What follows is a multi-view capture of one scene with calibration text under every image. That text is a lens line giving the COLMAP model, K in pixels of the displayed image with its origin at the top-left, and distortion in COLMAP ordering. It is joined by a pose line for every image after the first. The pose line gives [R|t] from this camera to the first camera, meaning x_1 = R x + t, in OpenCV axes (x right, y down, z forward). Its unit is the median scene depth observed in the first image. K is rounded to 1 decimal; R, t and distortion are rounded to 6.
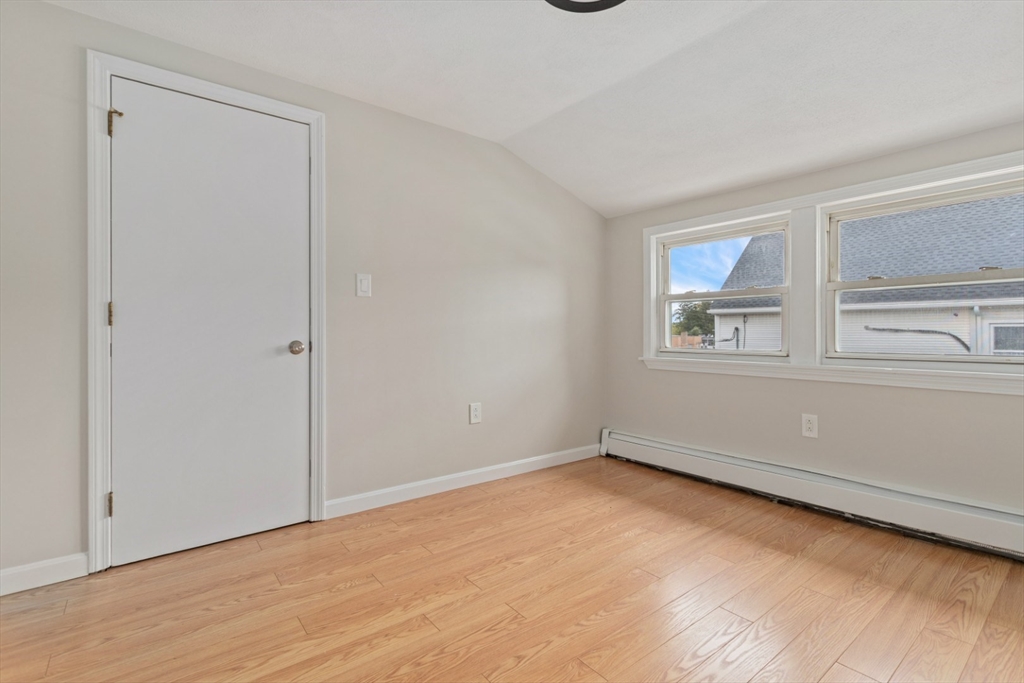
lens RADIAL K [[482.9, 0, 512.8], [0, 482.9, 332.9], [0, 0, 1]] dist [0.002354, 0.000496]
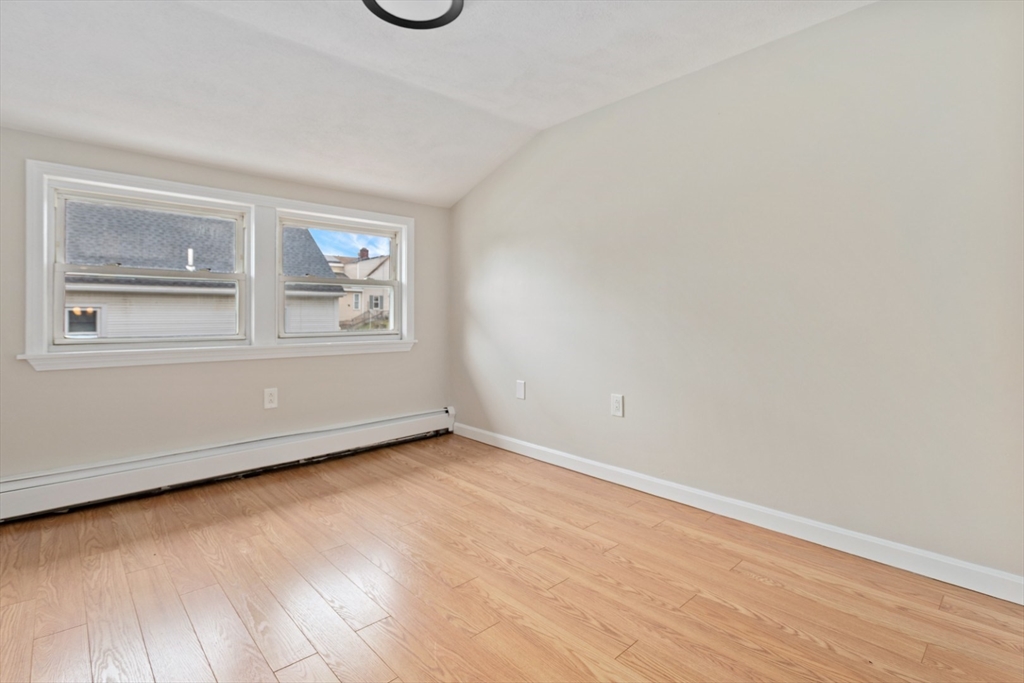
lens RADIAL K [[483.9, 0, 517.4], [0, 483.9, 316.1], [0, 0, 1]] dist [0.003113, 0.000979]
pose [[-0.084255, 0.010733, 0.996386, -0.578215], [0.009405, 0.999906, -0.009975, 0.014552], [-0.996400, 0.008530, -0.084348, 0.515460]]
